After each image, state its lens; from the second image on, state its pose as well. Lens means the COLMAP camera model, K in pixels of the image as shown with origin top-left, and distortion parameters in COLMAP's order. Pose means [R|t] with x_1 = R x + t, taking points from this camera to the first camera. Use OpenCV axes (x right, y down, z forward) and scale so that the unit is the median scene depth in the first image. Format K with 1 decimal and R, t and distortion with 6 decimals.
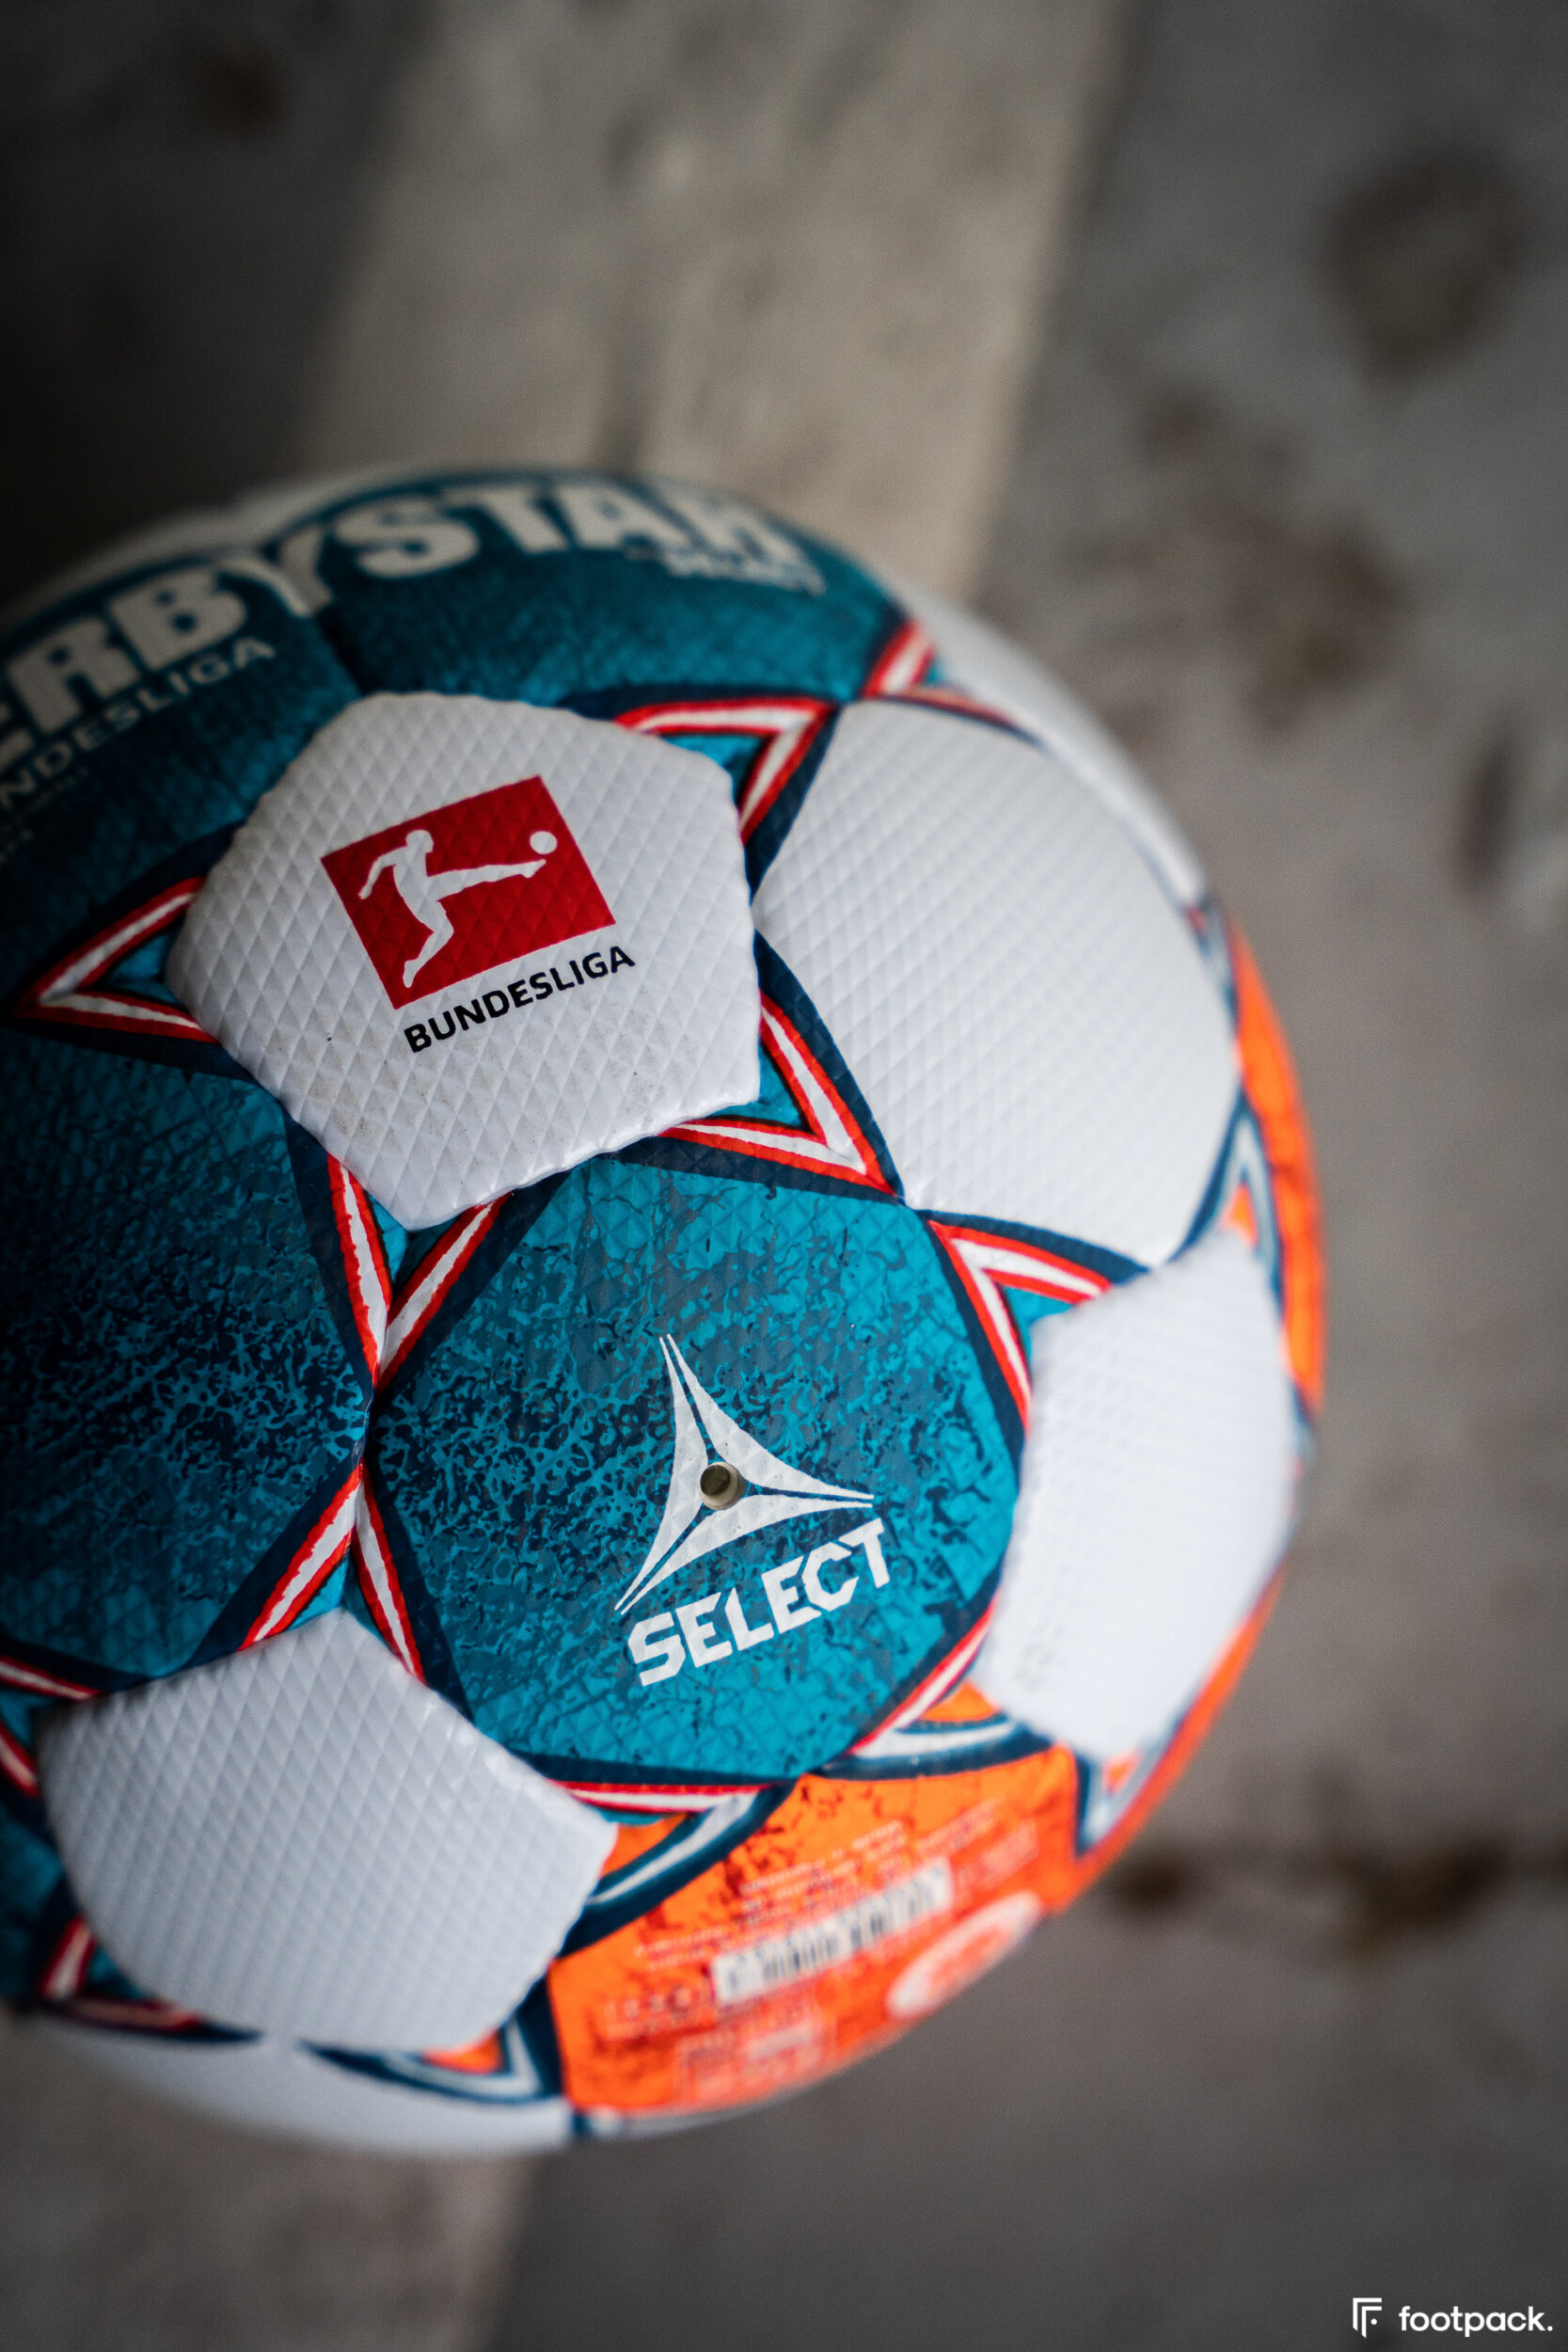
lens RADIAL K [[4913.0, 0, 799.3], [0, 4913.0, 1183.6], [0, 0, 1]] dist [0.068936, 0.000000]
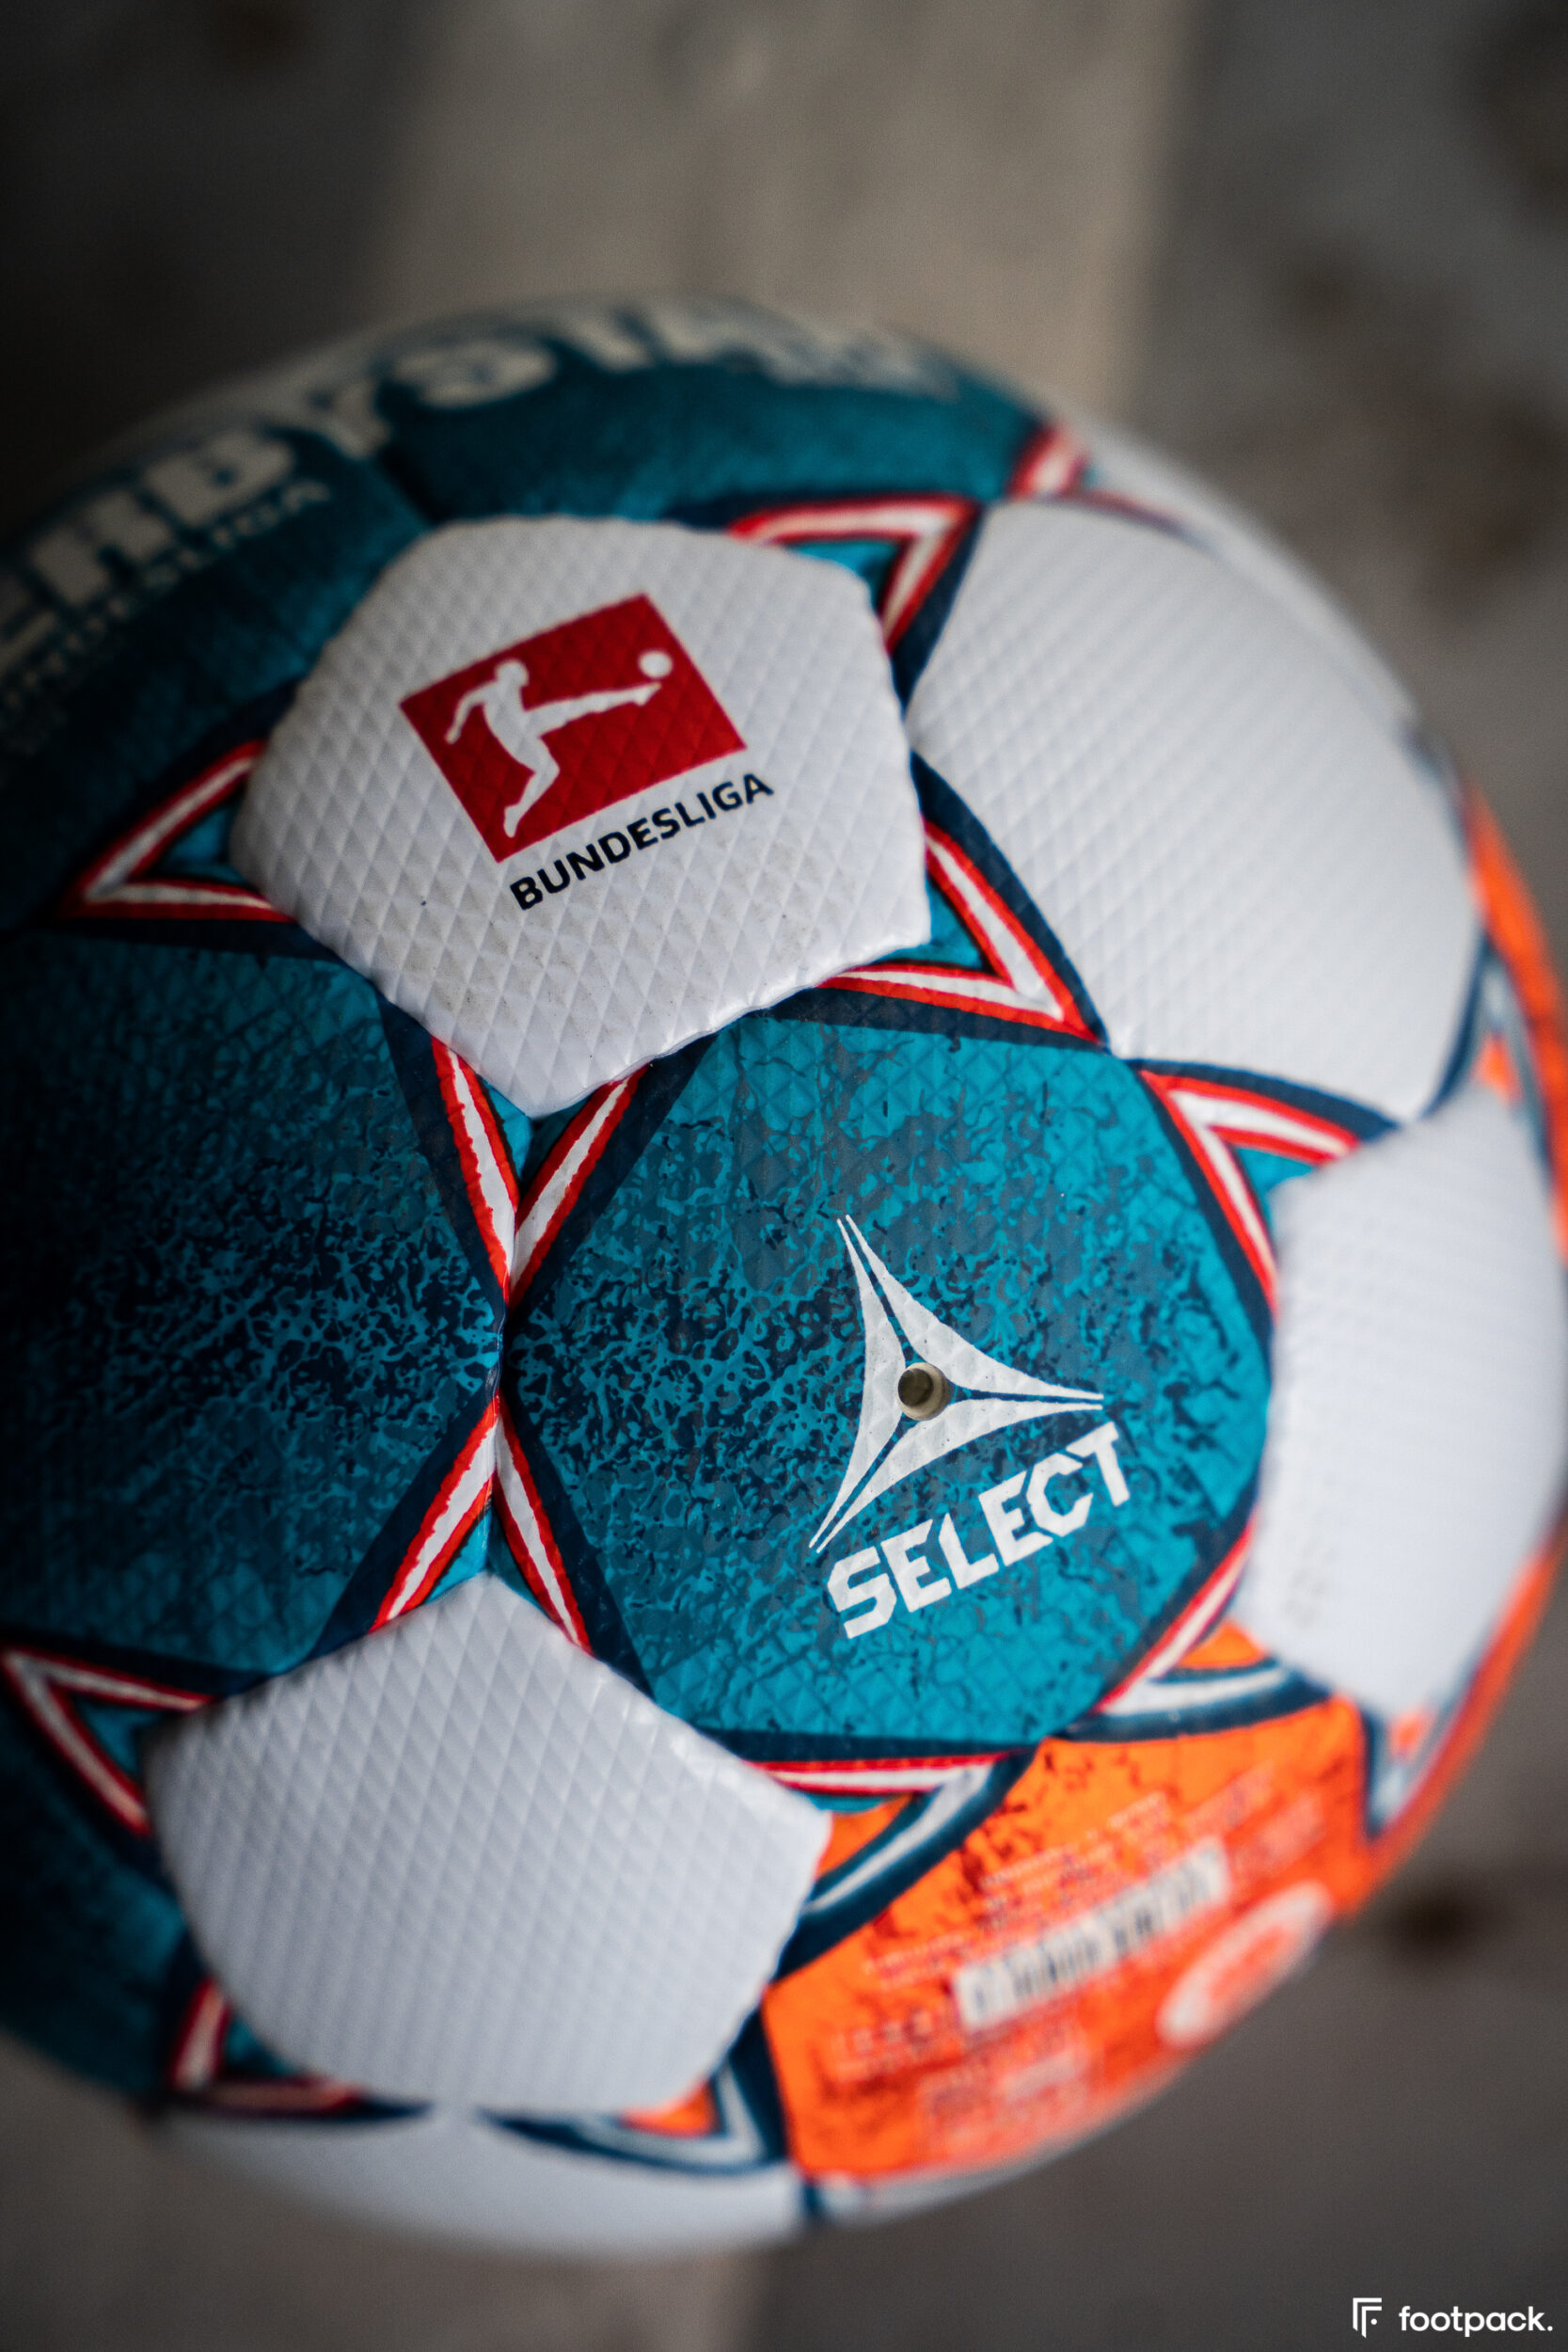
lens RADIAL K [[4913.0, 0, 767.2], [0, 4913.0, 1174.5], [0, 0, 1]] dist [0.068936, 0.000000]
pose [[0.996509, -0.078809, -0.027551, -0.016171], [0.077016, 0.995163, -0.060985, 0.072824], [0.032224, 0.058650, 0.997758, 0.151678]]
